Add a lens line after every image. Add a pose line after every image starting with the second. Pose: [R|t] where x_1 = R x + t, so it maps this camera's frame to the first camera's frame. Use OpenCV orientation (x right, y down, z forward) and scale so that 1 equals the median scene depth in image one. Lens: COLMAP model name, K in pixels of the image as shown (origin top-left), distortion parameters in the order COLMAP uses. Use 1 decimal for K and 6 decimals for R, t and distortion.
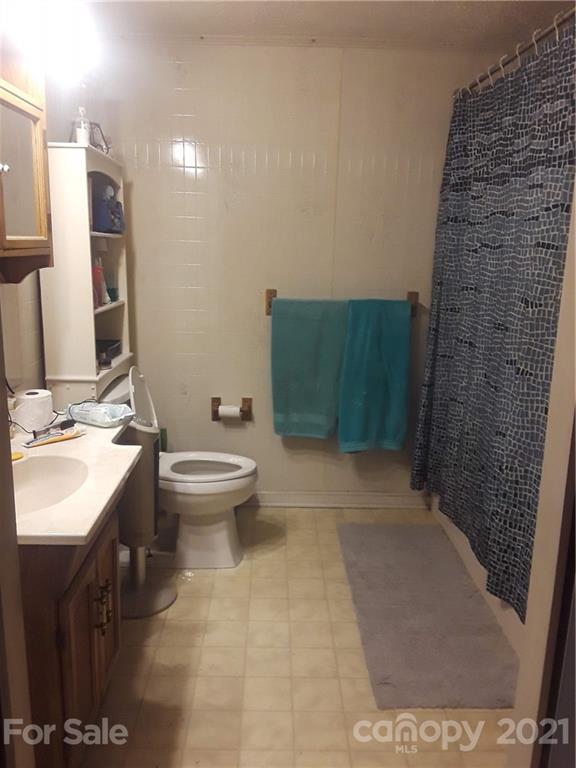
lens RADIAL K [[621.8, 0, 288.7], [0, 621.8, 381.7], [0, 0, 1]] dist [0.011963, 0.002816]
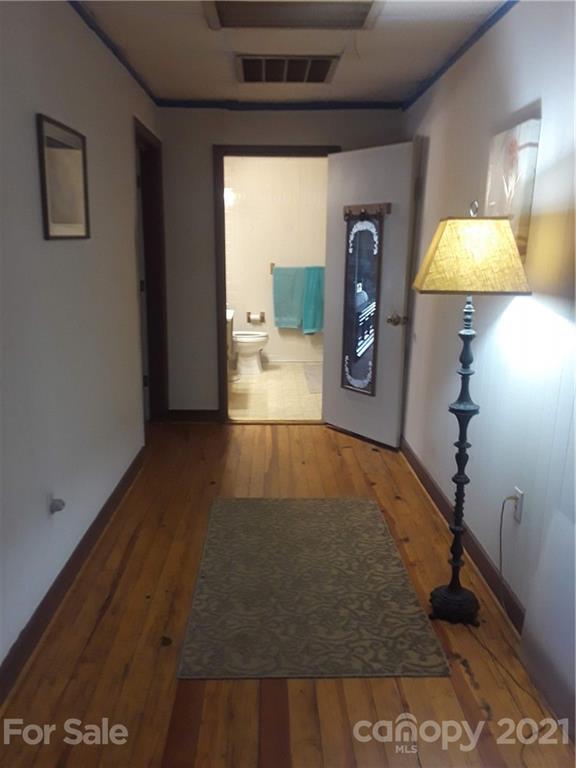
lens RADIAL K [[621.8, 0, 286.3], [0, 621.8, 385.3], [0, 0, 1]] dist [0.011963, 0.002816]
pose [[0.999802, -0.018662, 0.006884, -0.001055], [0.018655, 0.999825, 0.001077, 0.300686], [-0.006903, -0.000948, 0.999976, -1.304177]]
